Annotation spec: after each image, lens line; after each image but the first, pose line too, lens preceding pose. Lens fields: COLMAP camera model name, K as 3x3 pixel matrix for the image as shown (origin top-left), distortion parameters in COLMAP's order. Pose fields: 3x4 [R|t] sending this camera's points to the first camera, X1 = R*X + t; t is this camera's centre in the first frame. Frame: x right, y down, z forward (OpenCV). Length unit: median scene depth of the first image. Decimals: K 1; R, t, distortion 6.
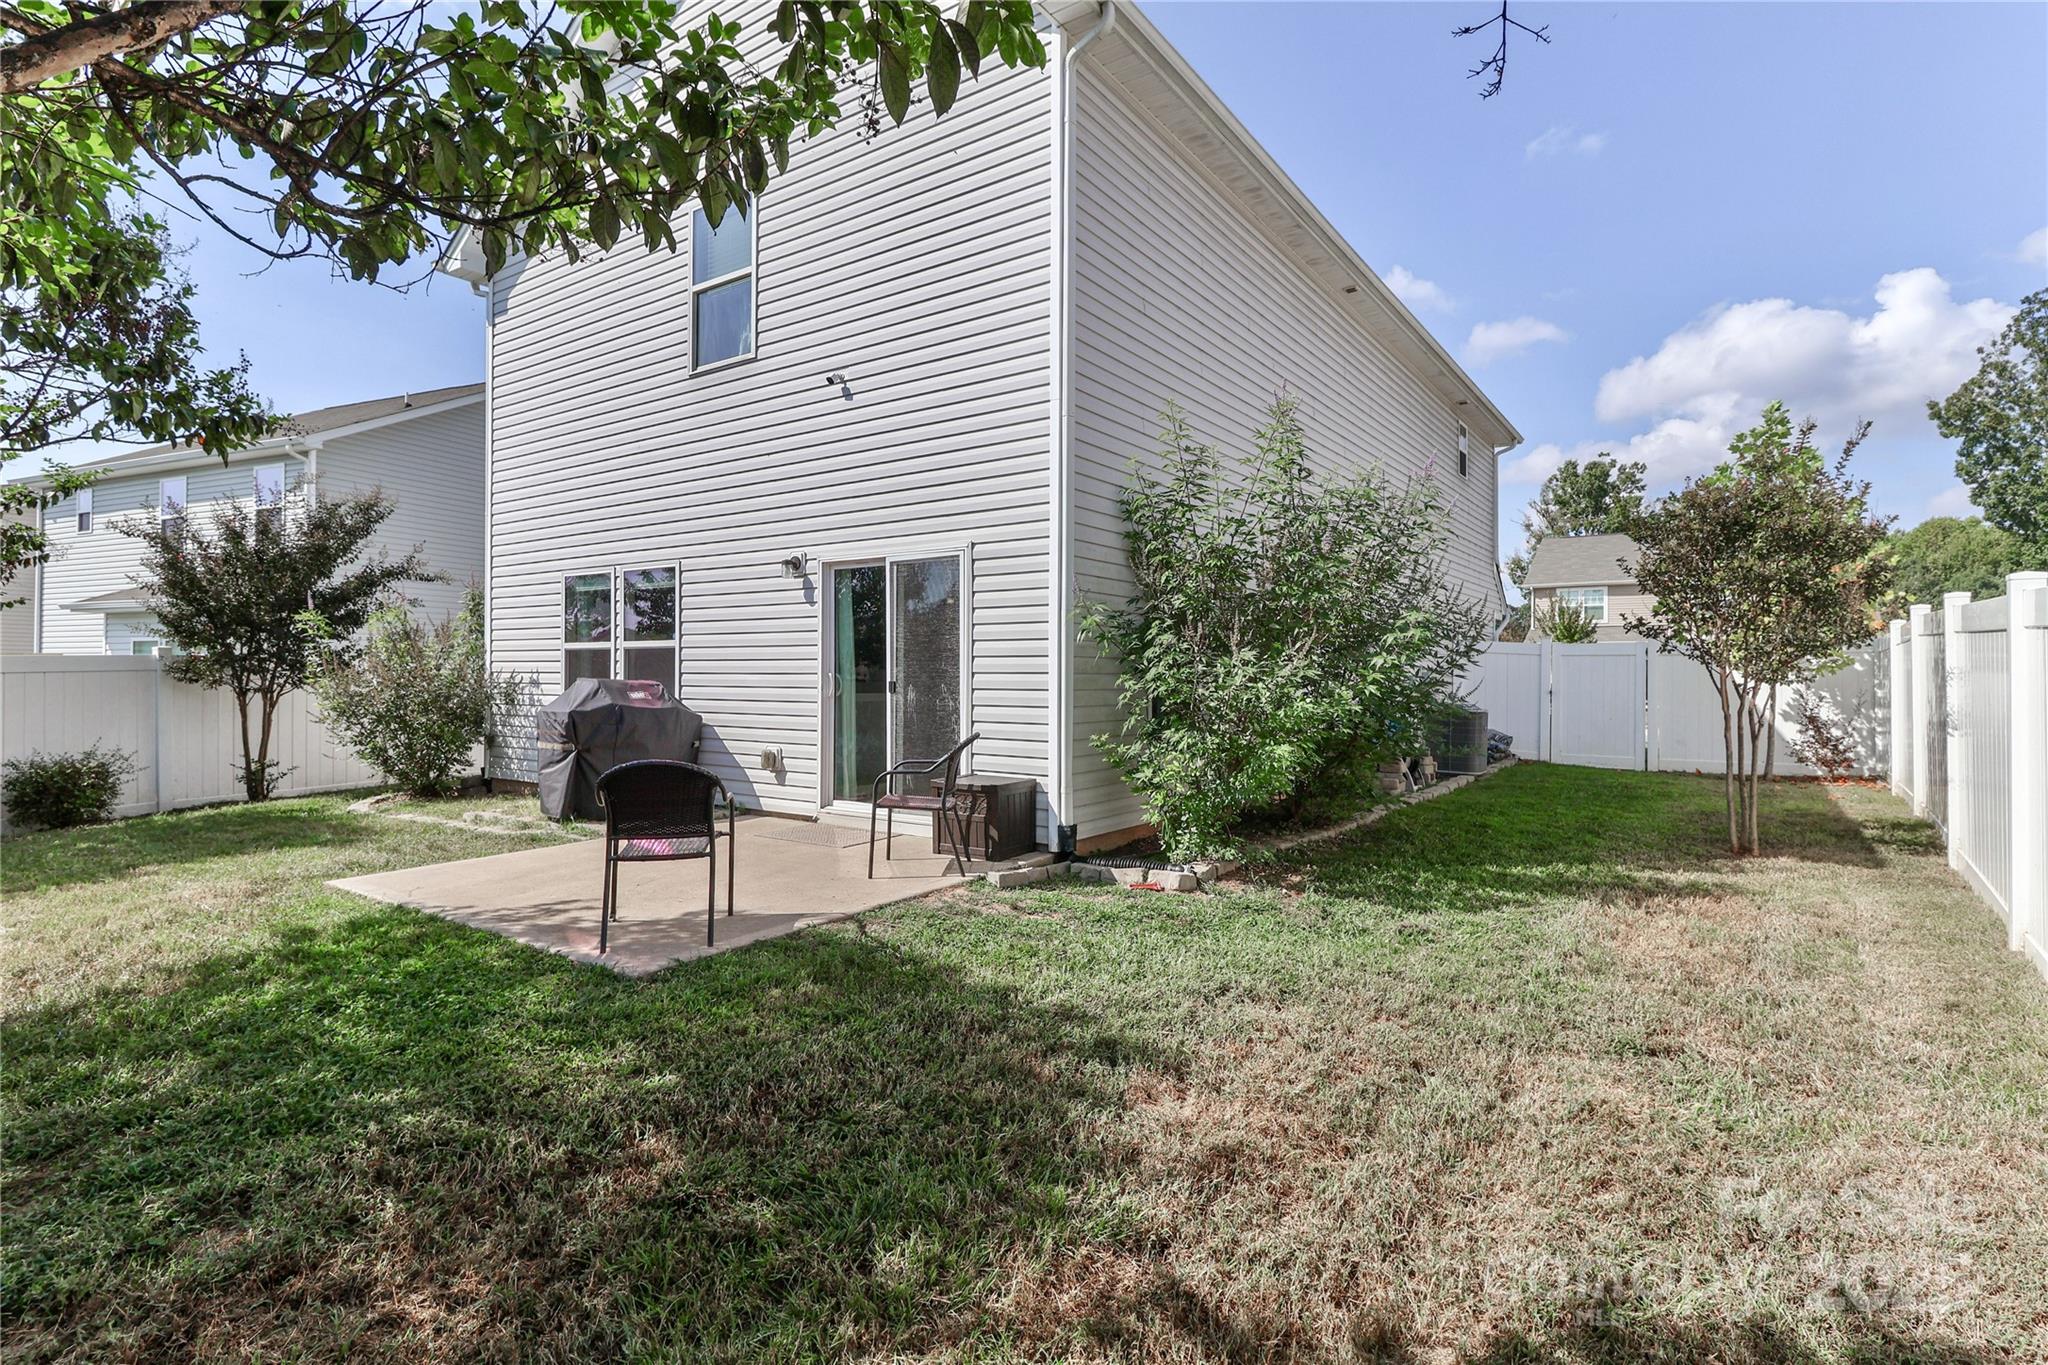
lens RADIAL K [[969.2, 0, 1038.8], [0, 969.2, 658.5], [0, 0, 1]] dist [0.018321, -0.012619]
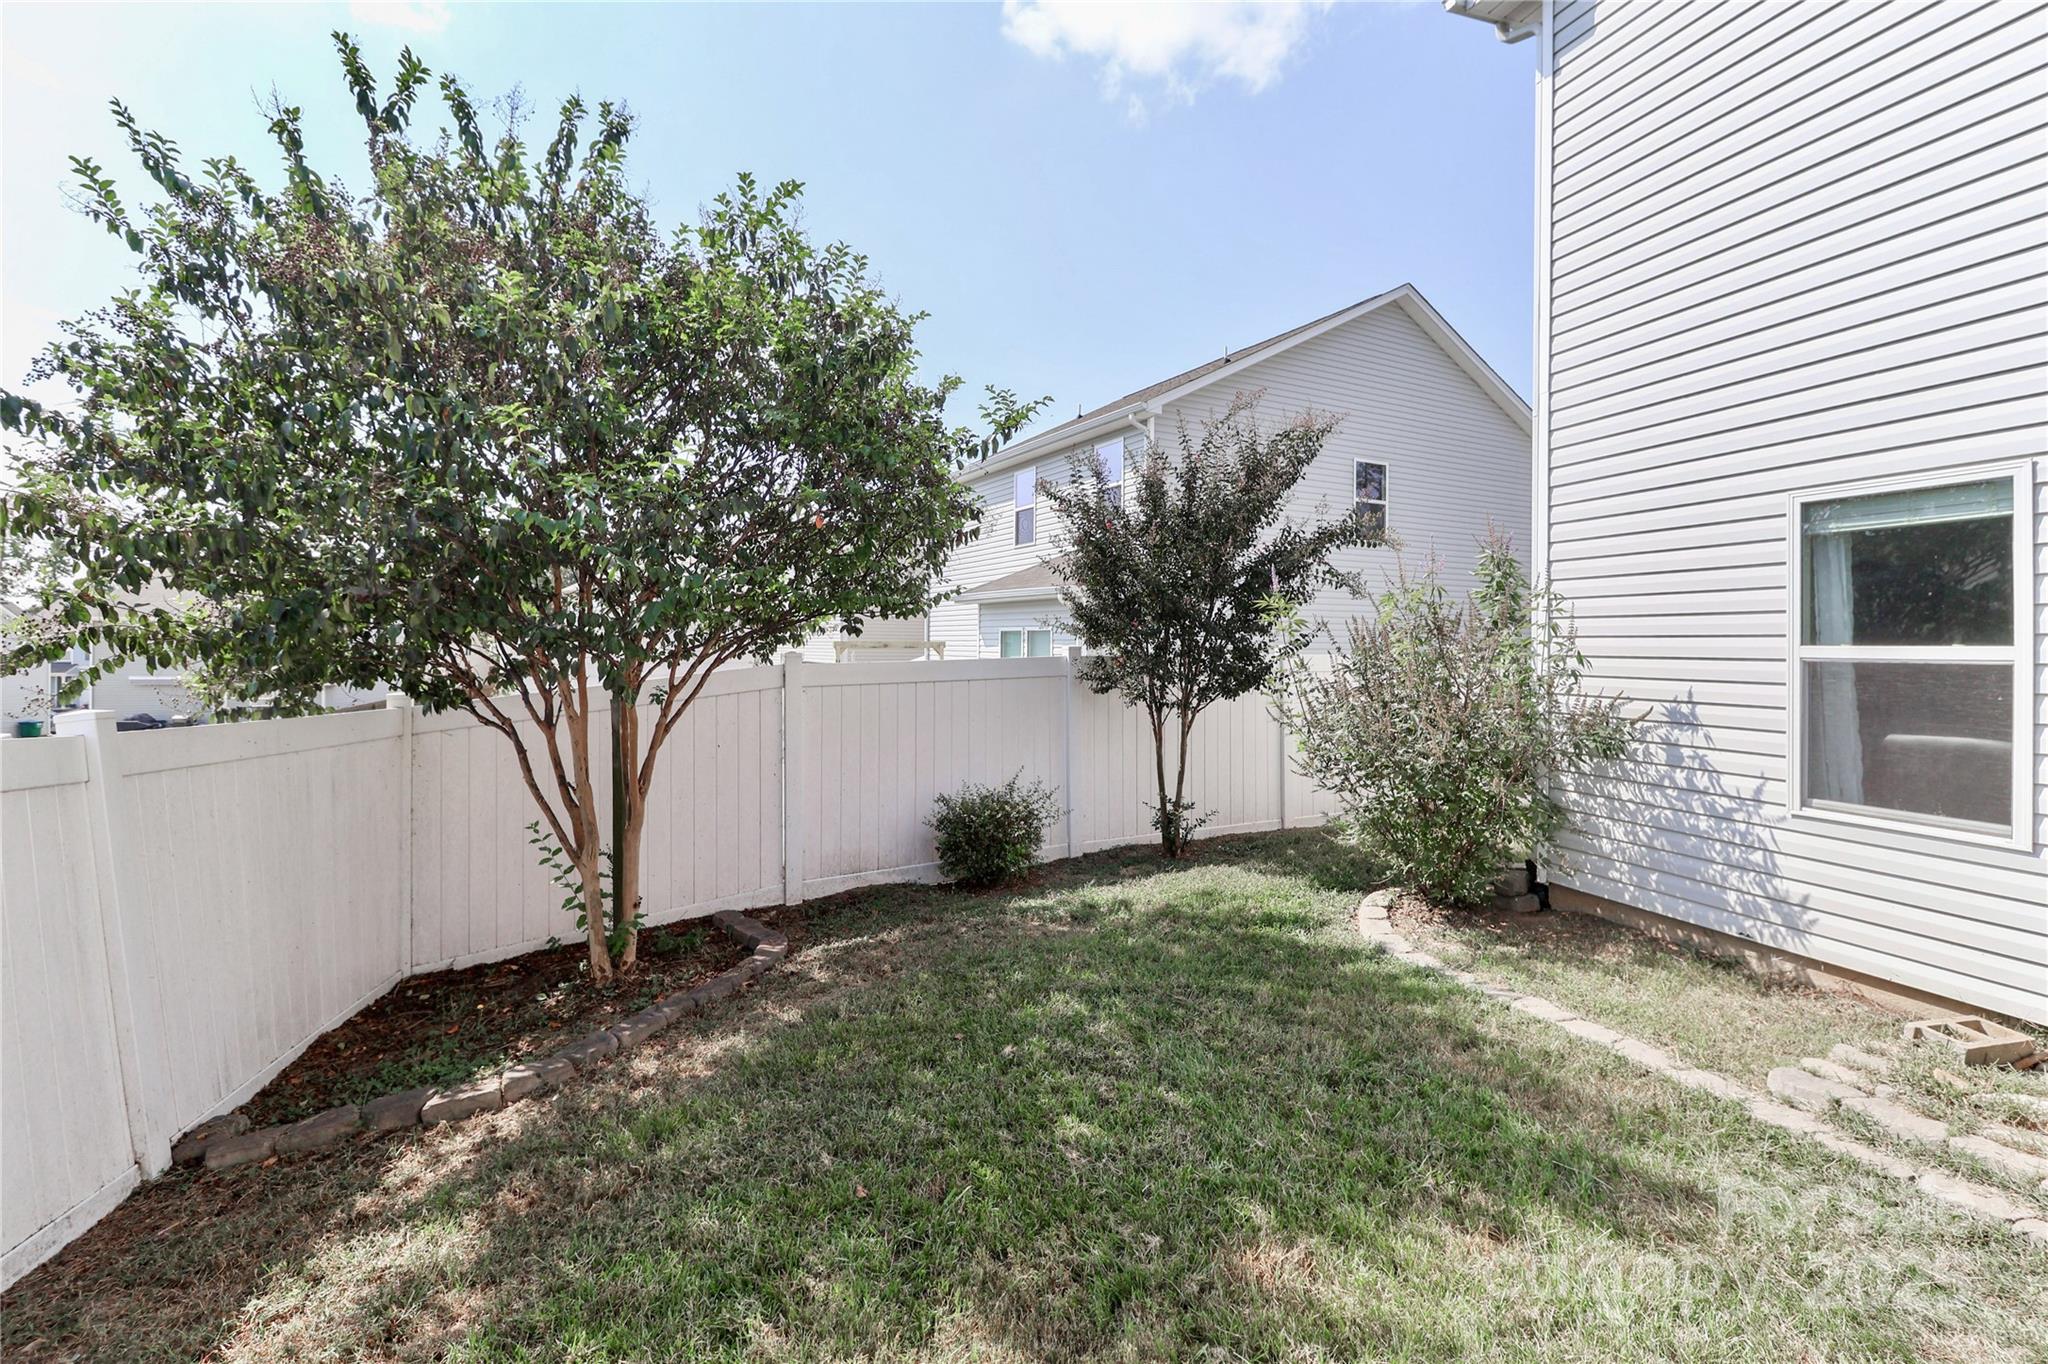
lens RADIAL K [[969.2, 0, 1038.8], [0, 969.2, 658.0], [0, 0, 1]] dist [0.018321, -0.012619]
pose [[0.790970, 0.011293, -0.611750, -0.504472], [0.002291, 0.999768, 0.021418, -0.021608], [0.611850, -0.018342, 0.790761, 0.420032]]
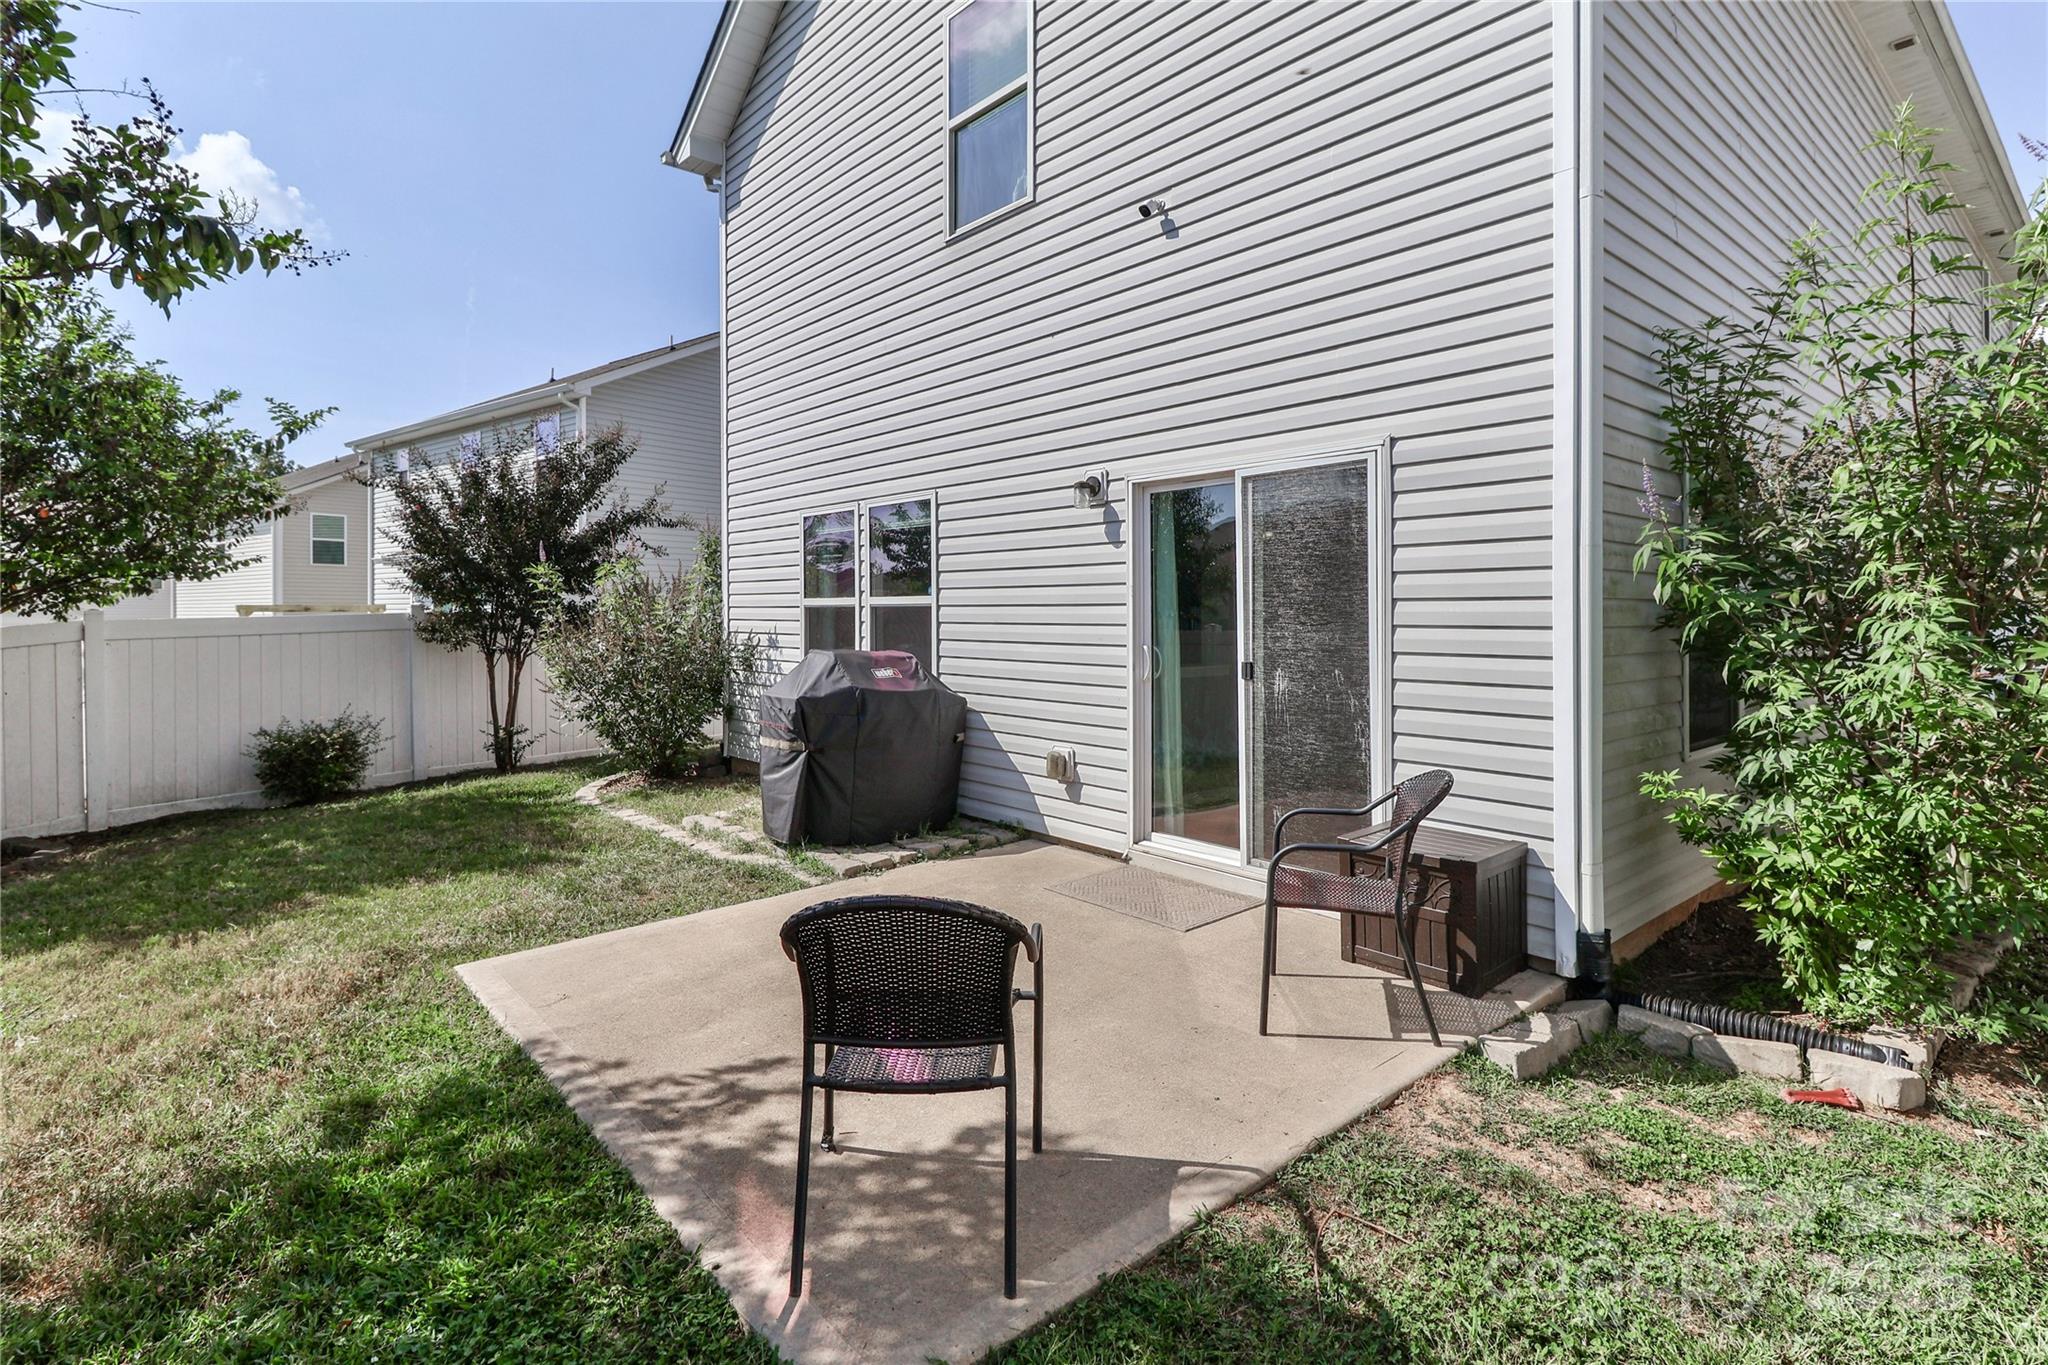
lens RADIAL K [[993.3, 0, 1053.7], [0, 993.3, 621.0], [0, 0, 1]] dist [0.001931, 0.000645]
pose [[0.972314, -0.001984, -0.233670, -0.092347], [0.007786, 0.999684, 0.023910, -0.015656], [0.233549, -0.025068, 0.972022, 0.246596]]
